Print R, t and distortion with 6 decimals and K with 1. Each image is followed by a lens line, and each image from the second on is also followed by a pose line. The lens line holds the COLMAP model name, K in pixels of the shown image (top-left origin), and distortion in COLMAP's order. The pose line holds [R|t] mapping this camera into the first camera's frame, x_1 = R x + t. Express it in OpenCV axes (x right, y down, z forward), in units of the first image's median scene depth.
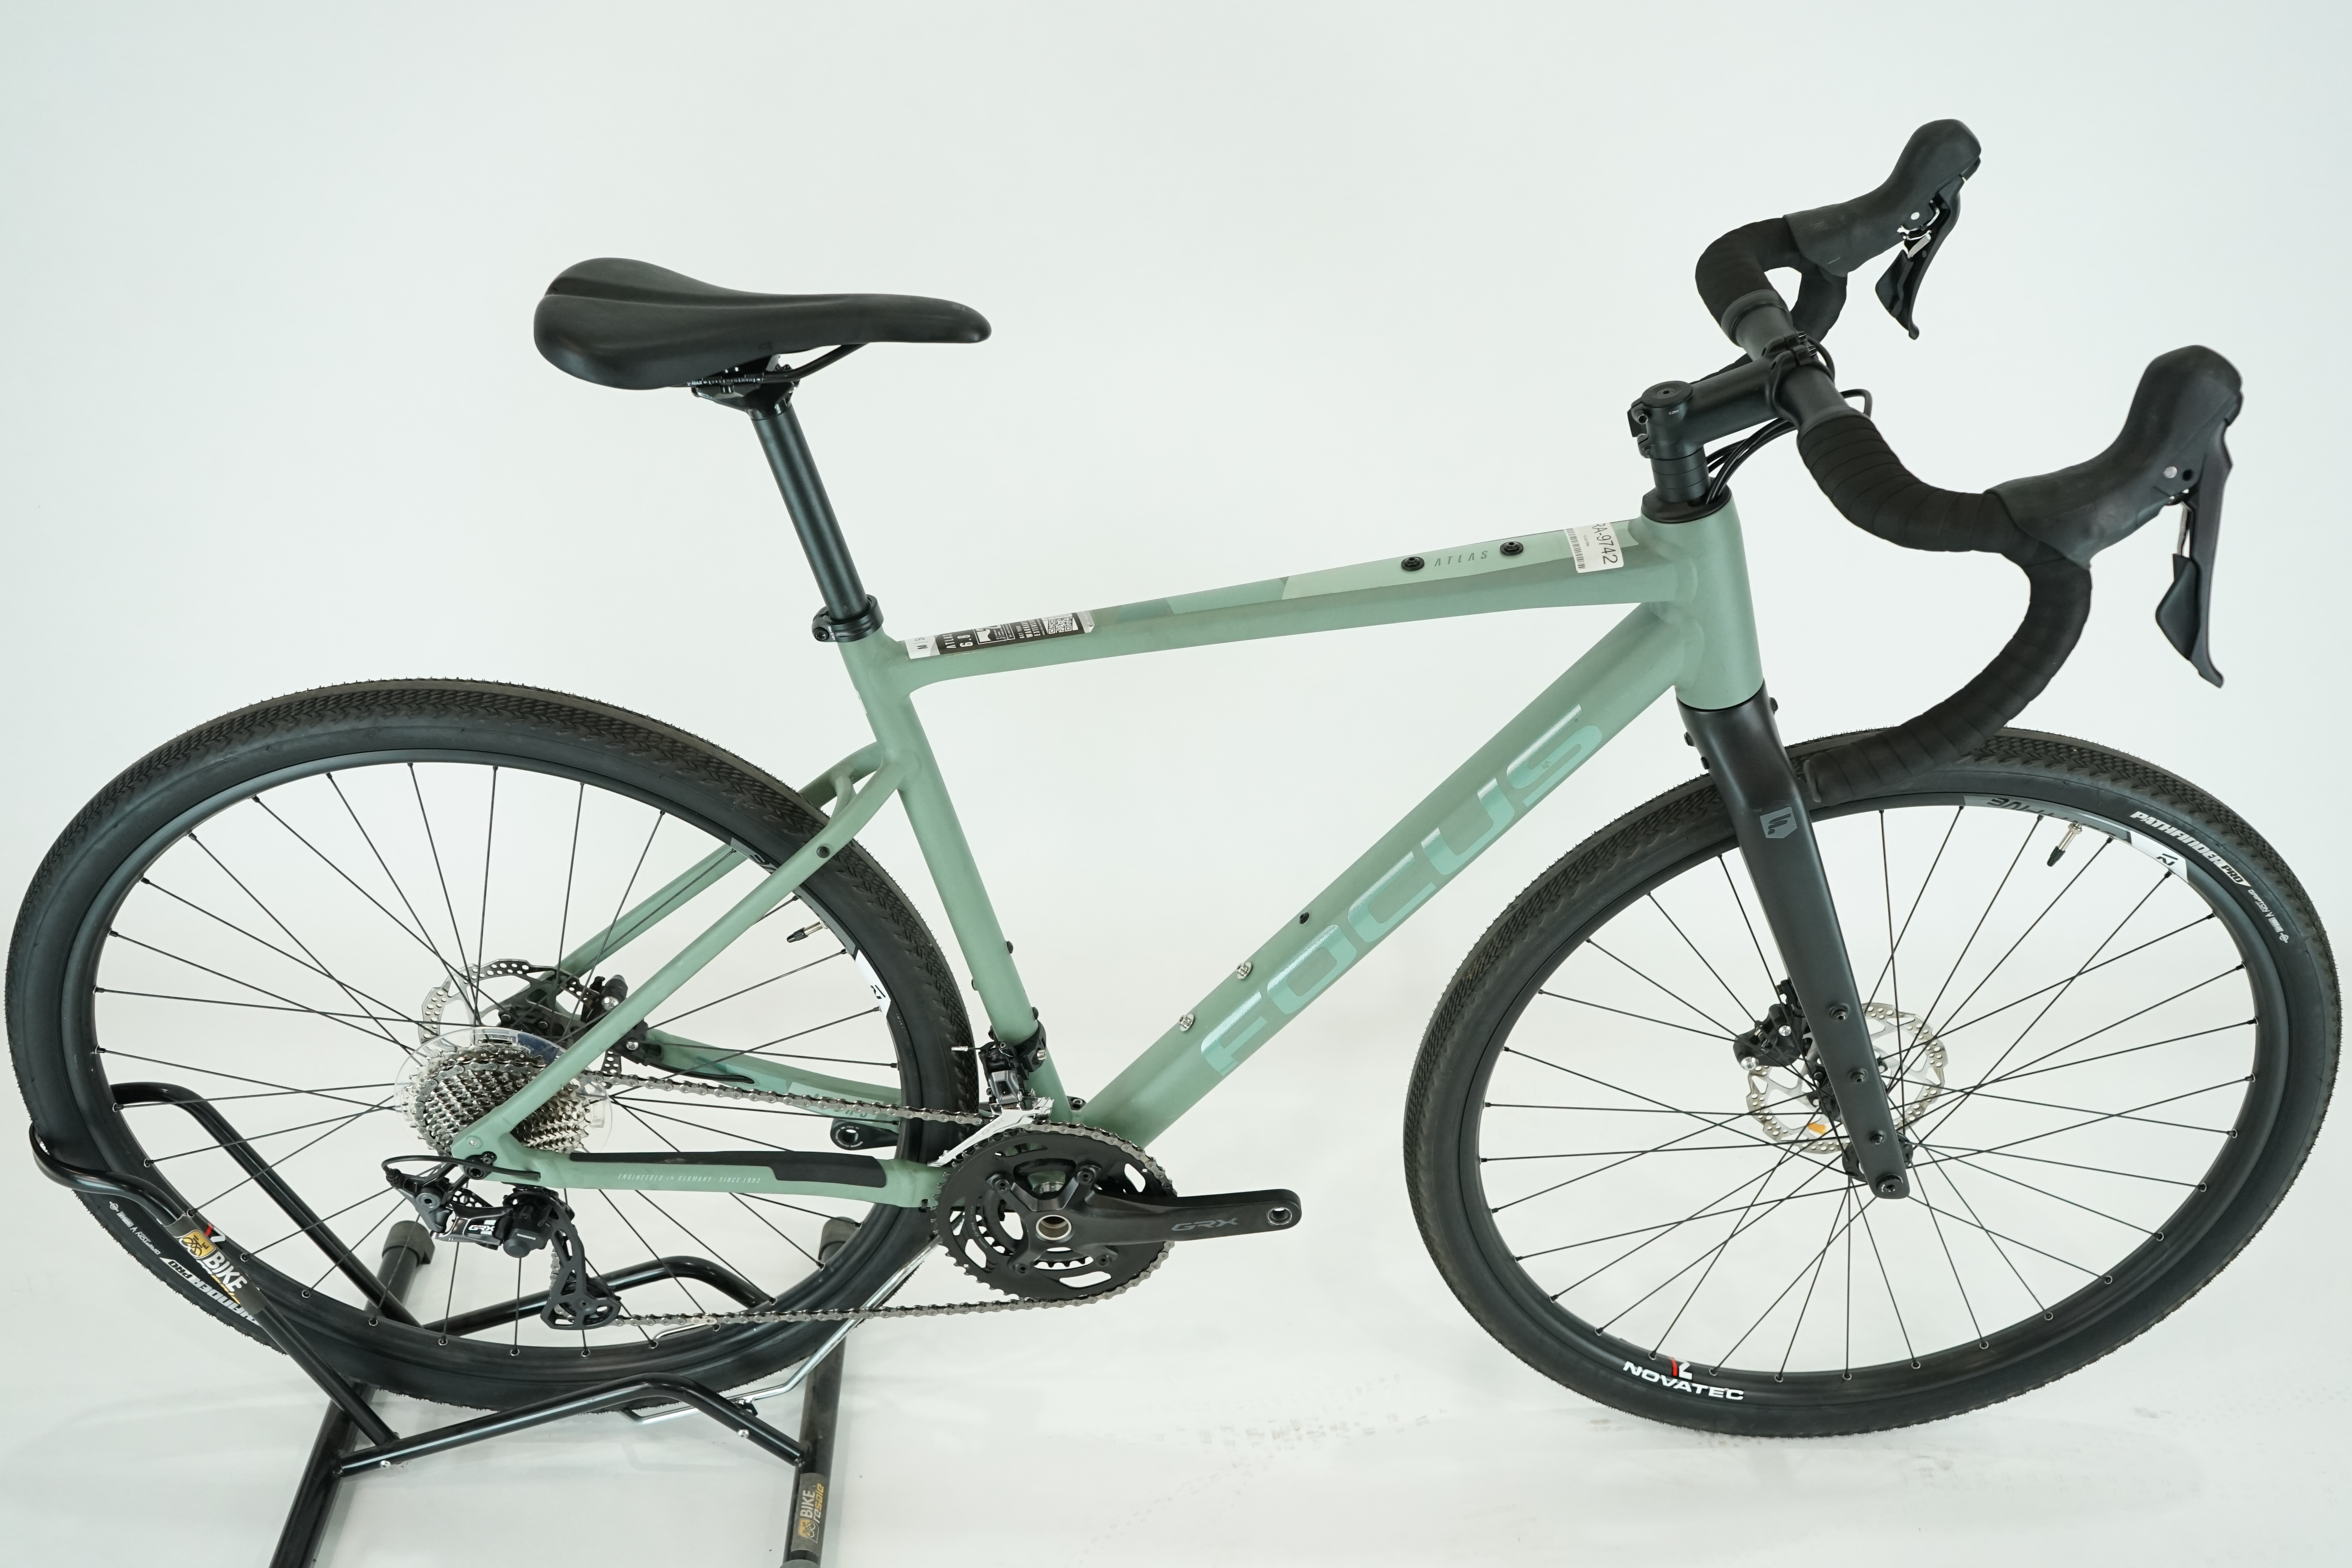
lens RADIAL K [[2146.8, 0, 1176.0], [0, 2146.8, 784.0], [0, 0, 1]] dist [-0.002514, -0.001596]
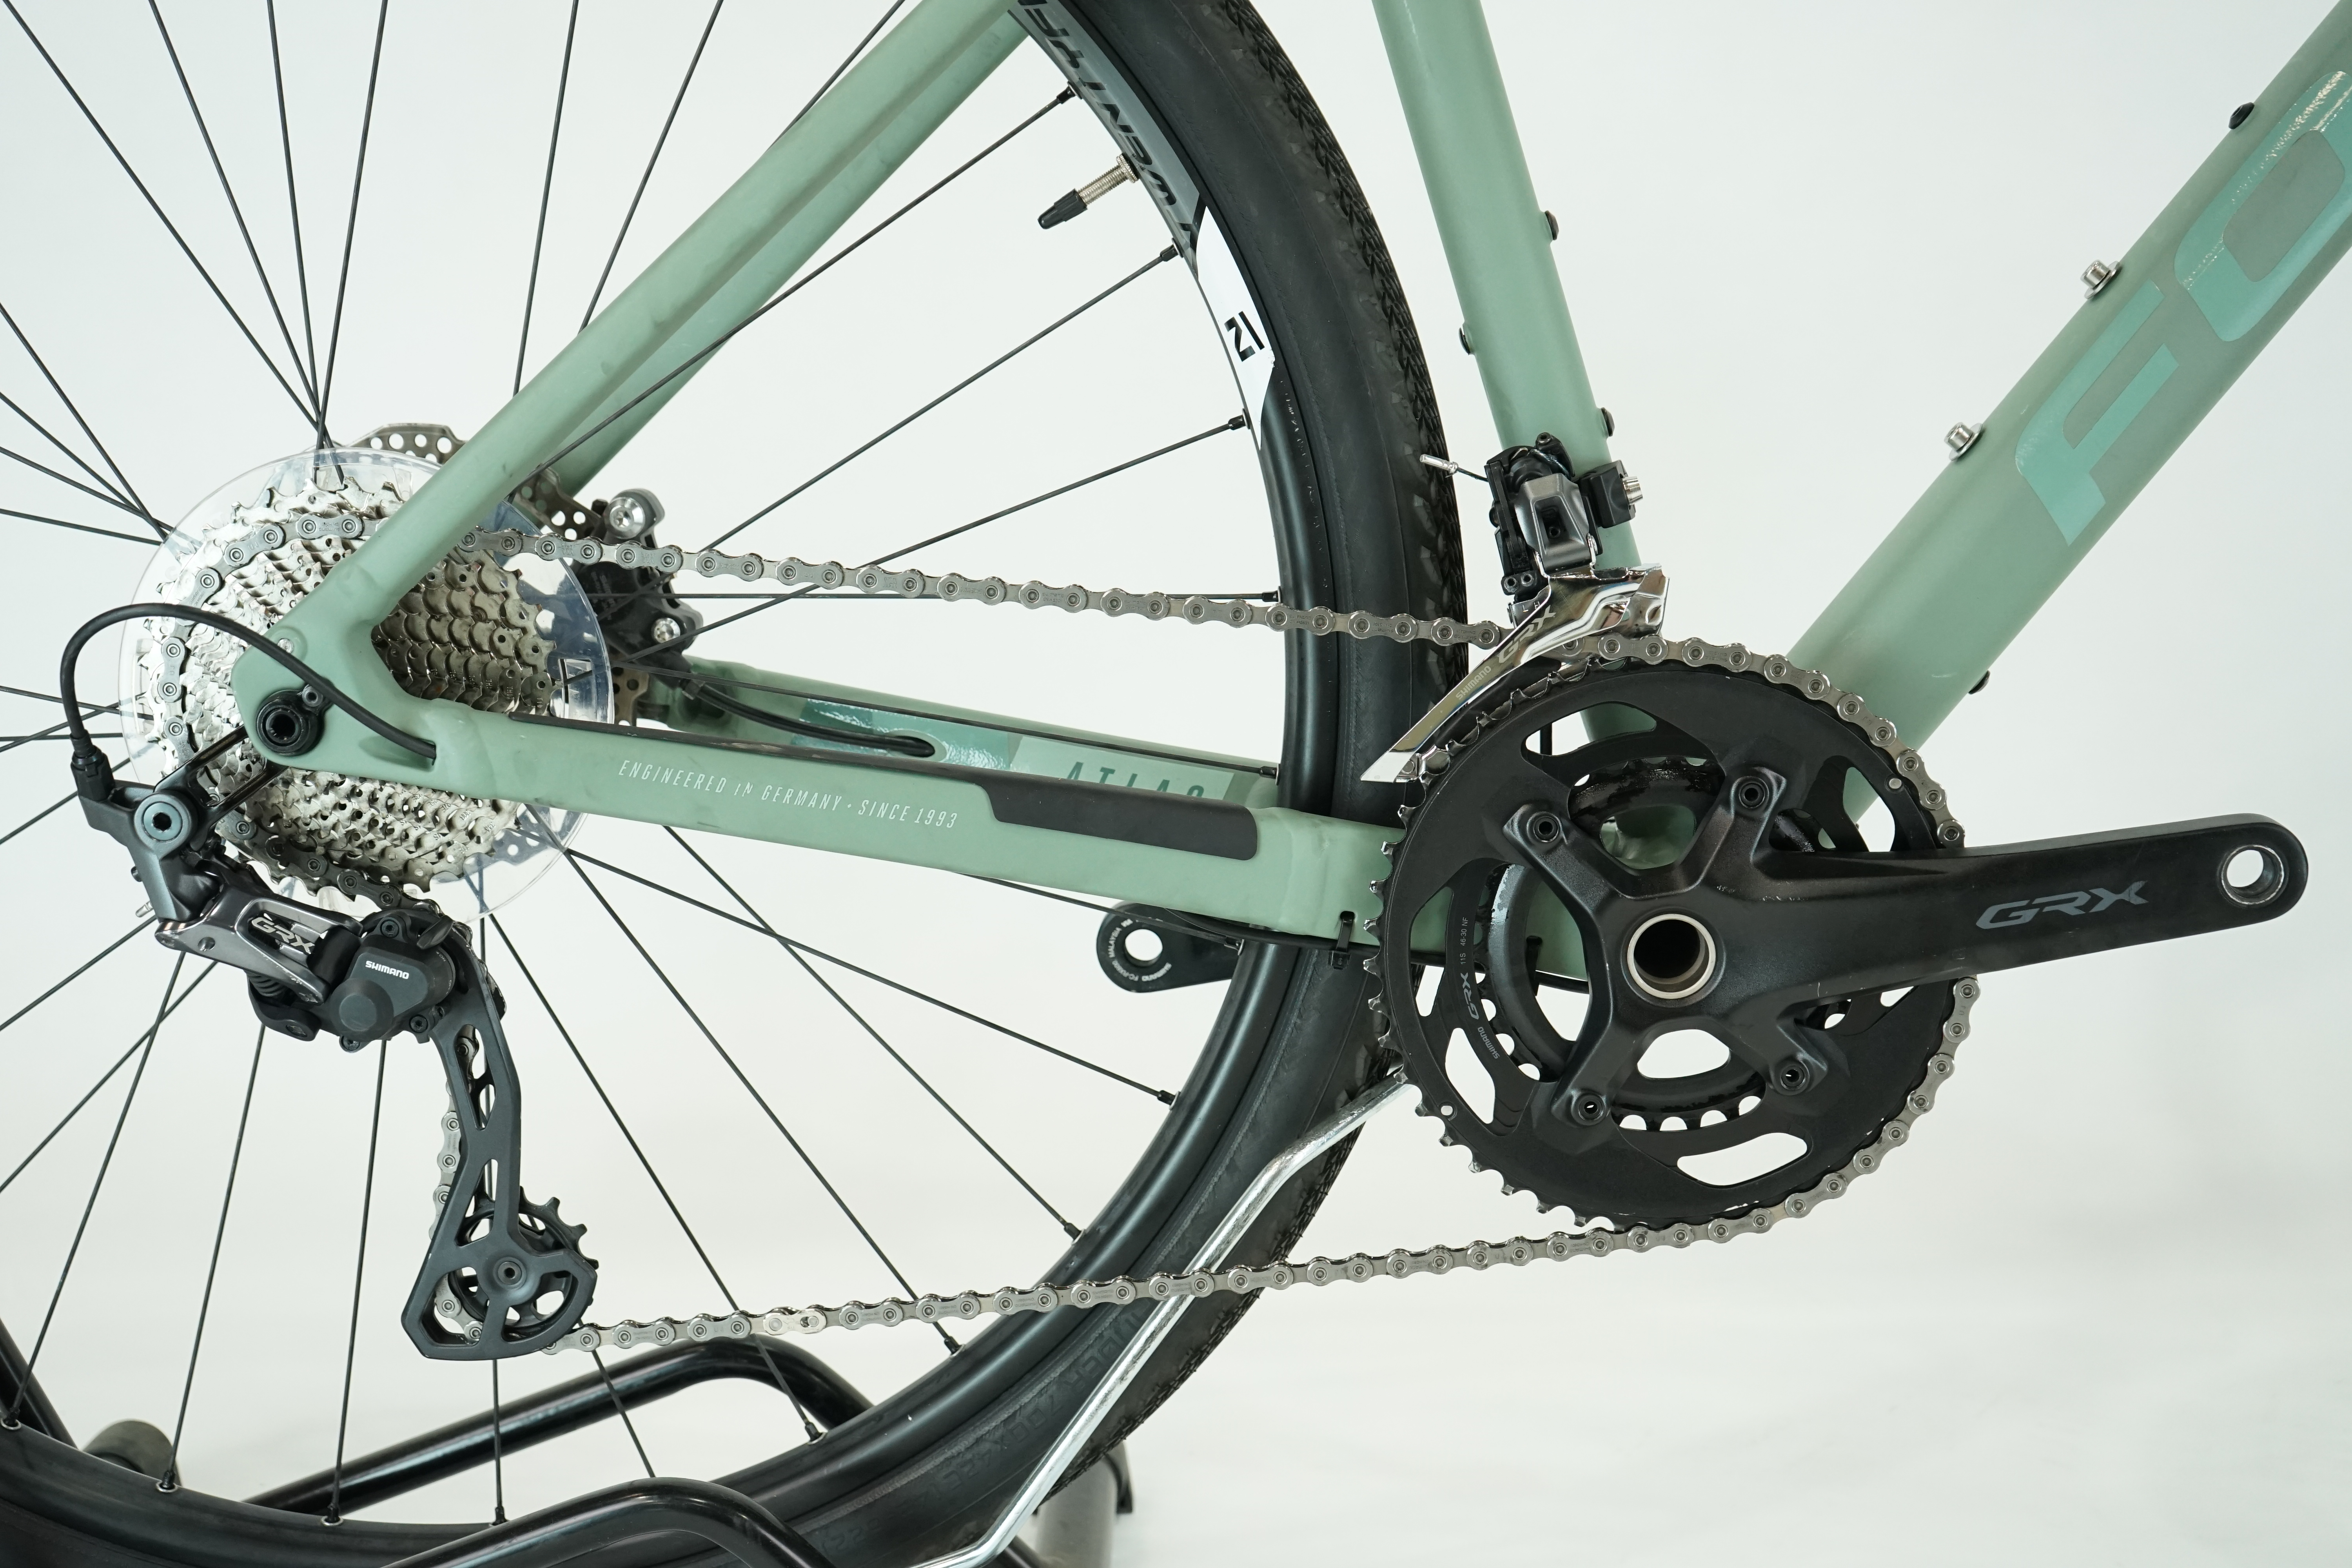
lens RADIAL K [[2985.3, 0, 1176.0], [0, 2985.3, 784.0], [0, 0, 1]] dist [-0.002833, 0.006399]
pose [[0.997114, -0.034483, -0.067630, -0.115523], [0.005065, 0.919115, -0.393957, 0.414070], [0.075745, 0.392477, 0.916637, 0.486631]]
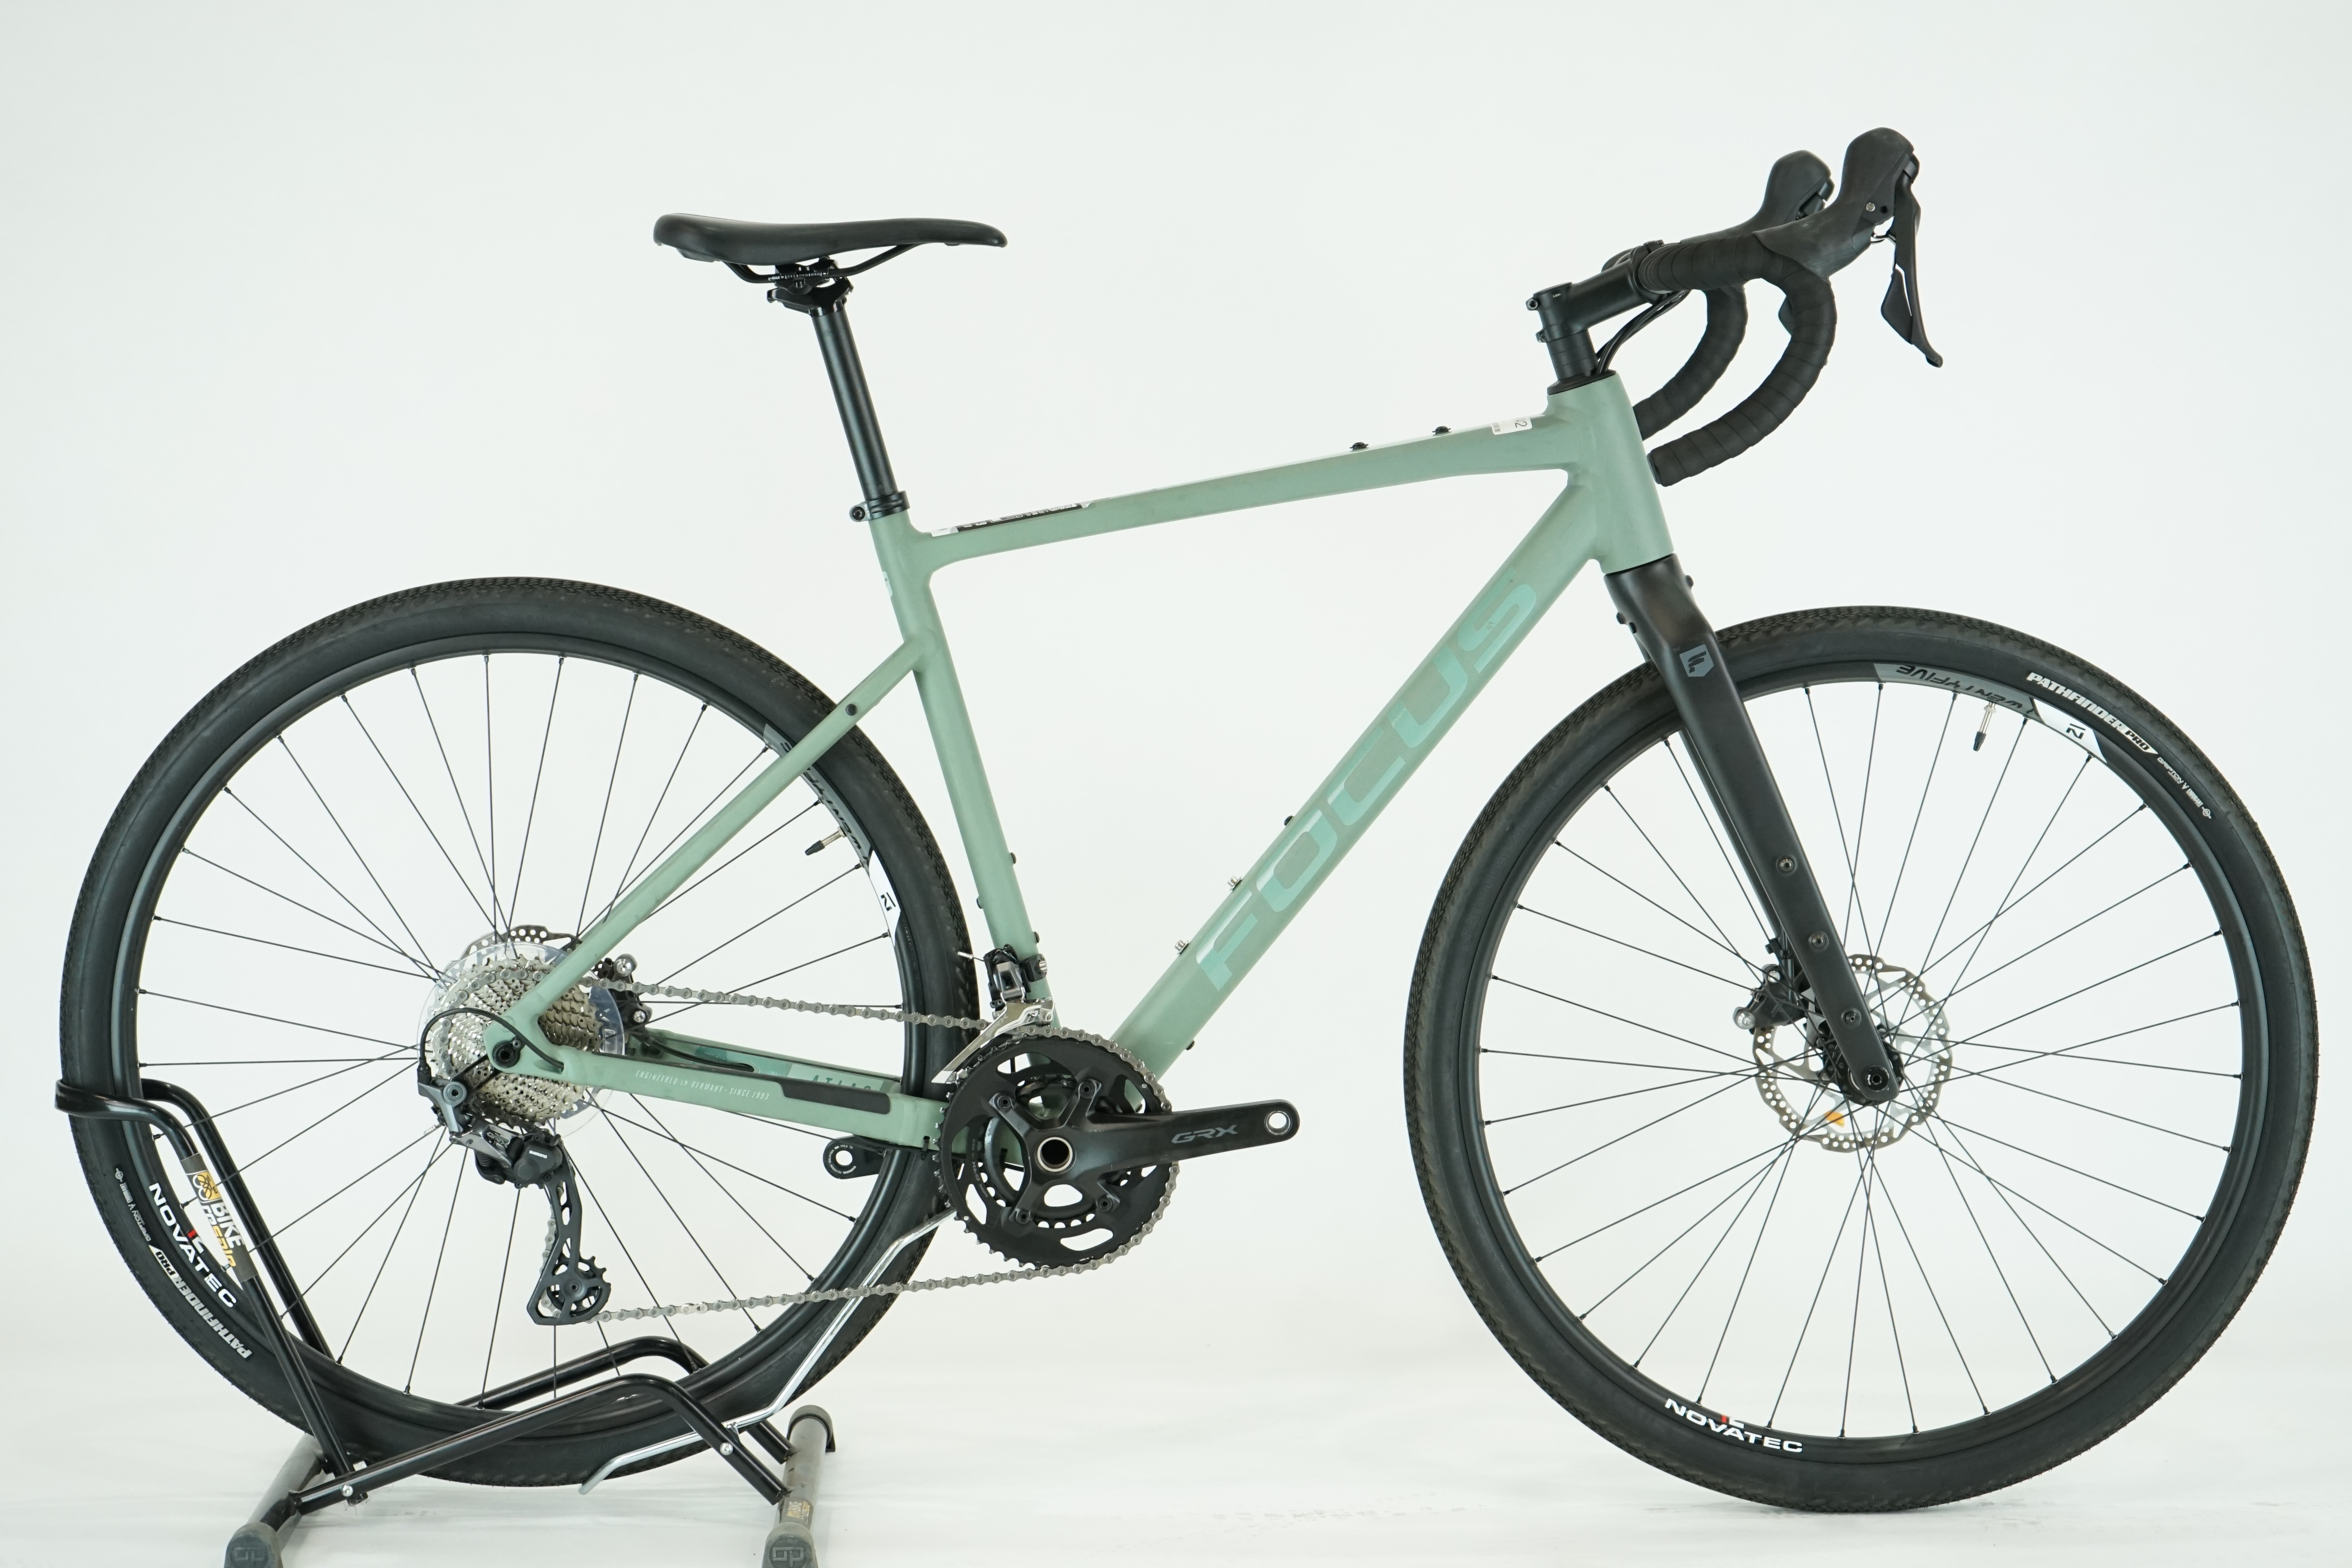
lens RADIAL K [[4738.7, 0, 1176.0], [0, 4738.7, 784.0], [0, 0, 1]] dist [-0.055335, 0.049164]
pose [[0.999619, -0.025446, -0.010707, 0.029013], [0.017465, 0.883263, -0.468553, 1.141379], [0.021380, 0.468187, 0.883370, -1.085980]]
